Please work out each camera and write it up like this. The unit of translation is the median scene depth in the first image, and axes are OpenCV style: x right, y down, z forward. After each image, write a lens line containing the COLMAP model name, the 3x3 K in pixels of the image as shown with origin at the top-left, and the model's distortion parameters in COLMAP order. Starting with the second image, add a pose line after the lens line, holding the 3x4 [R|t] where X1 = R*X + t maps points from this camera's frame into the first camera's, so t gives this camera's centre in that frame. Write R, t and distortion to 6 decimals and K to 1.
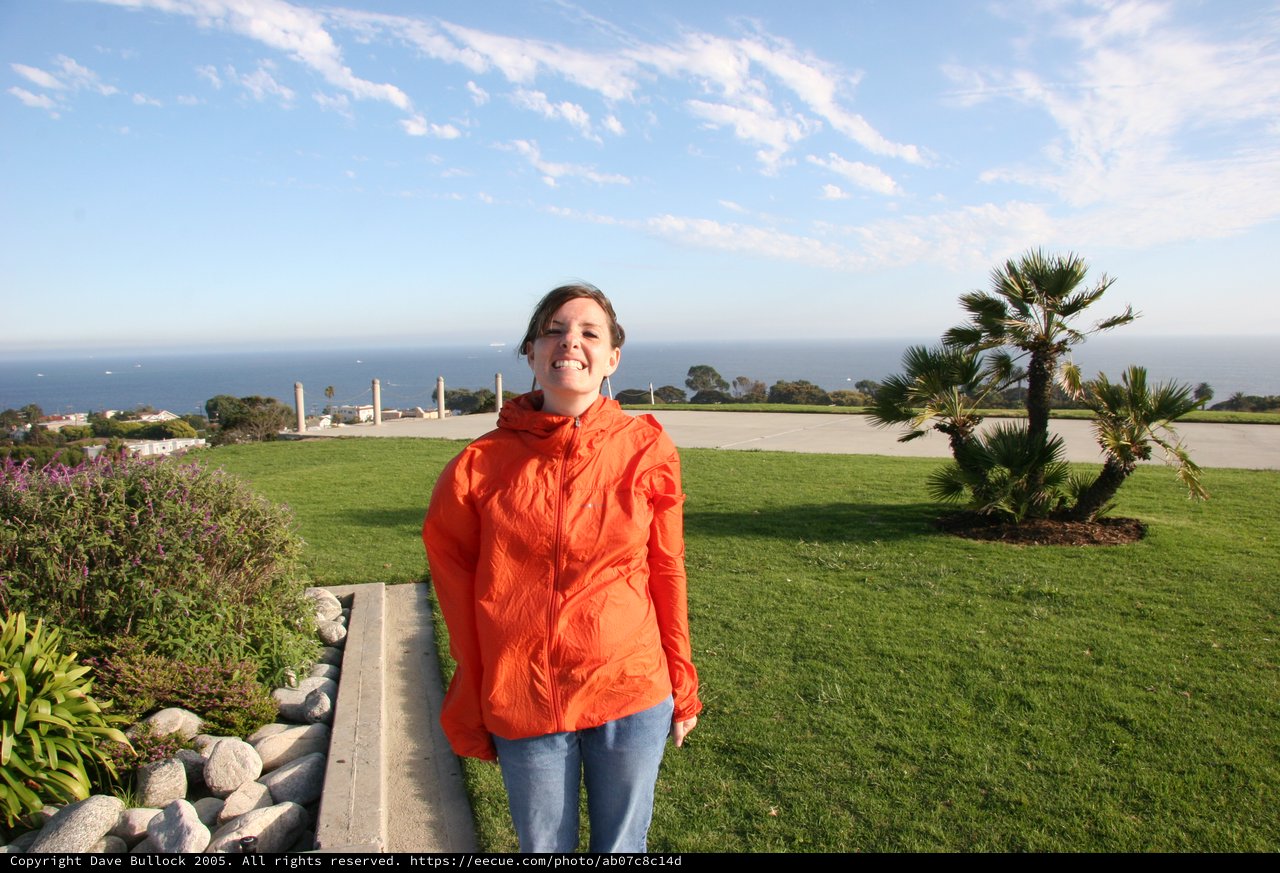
lens RADIAL K [[952.2, 0, 640.0], [0, 952.2, 436.5], [0, 0, 1]] dist [-0.185965, 0.123679]
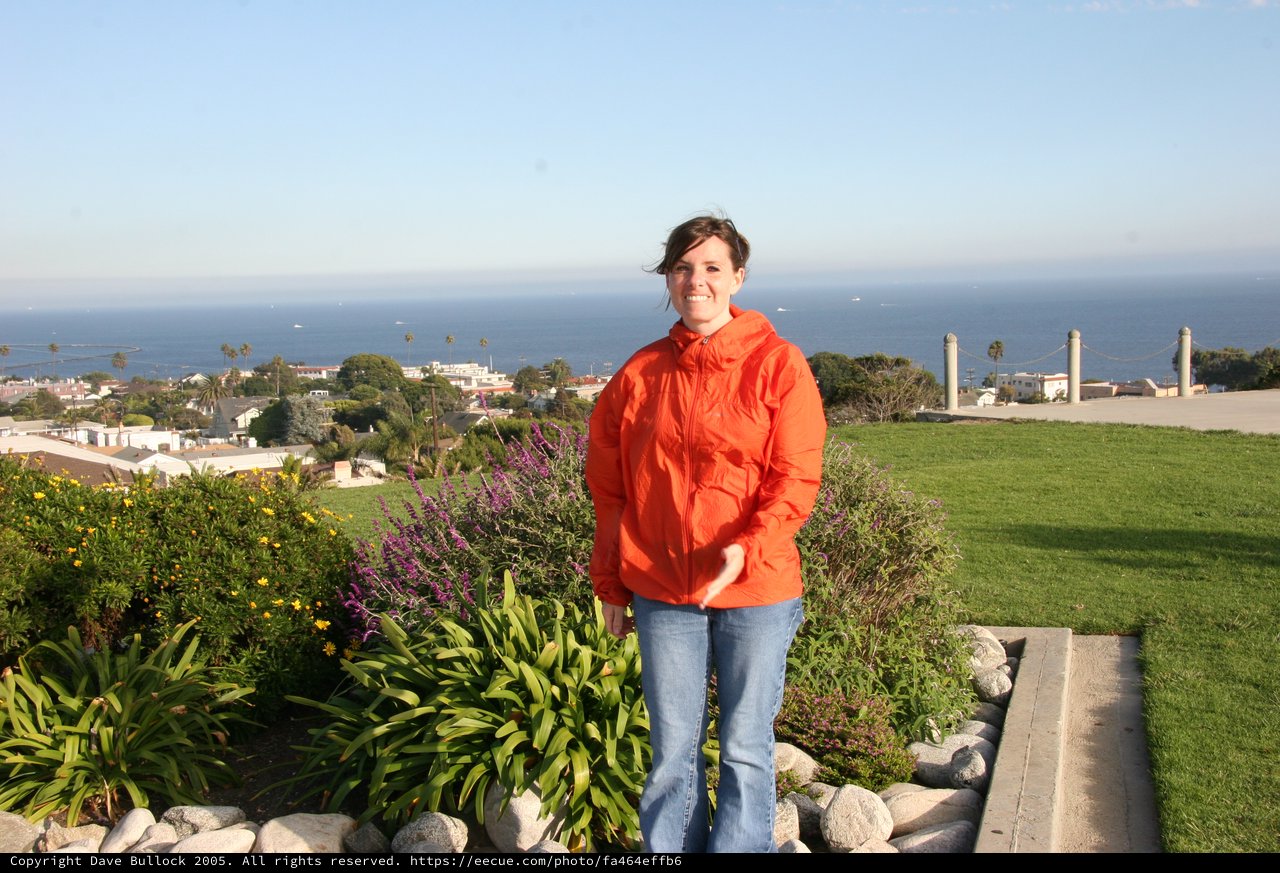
lens RADIAL K [[1685.3, 0, 601.7], [0, 1685.3, 443.1], [0, 0, 1]] dist [0.014759, 0.337248]
pose [[0.854223, 0.040593, -0.518319, 0.082210], [-0.037798, 0.999158, 0.015957, 0.017514], [0.518530, 0.005960, 0.855039, -0.281496]]
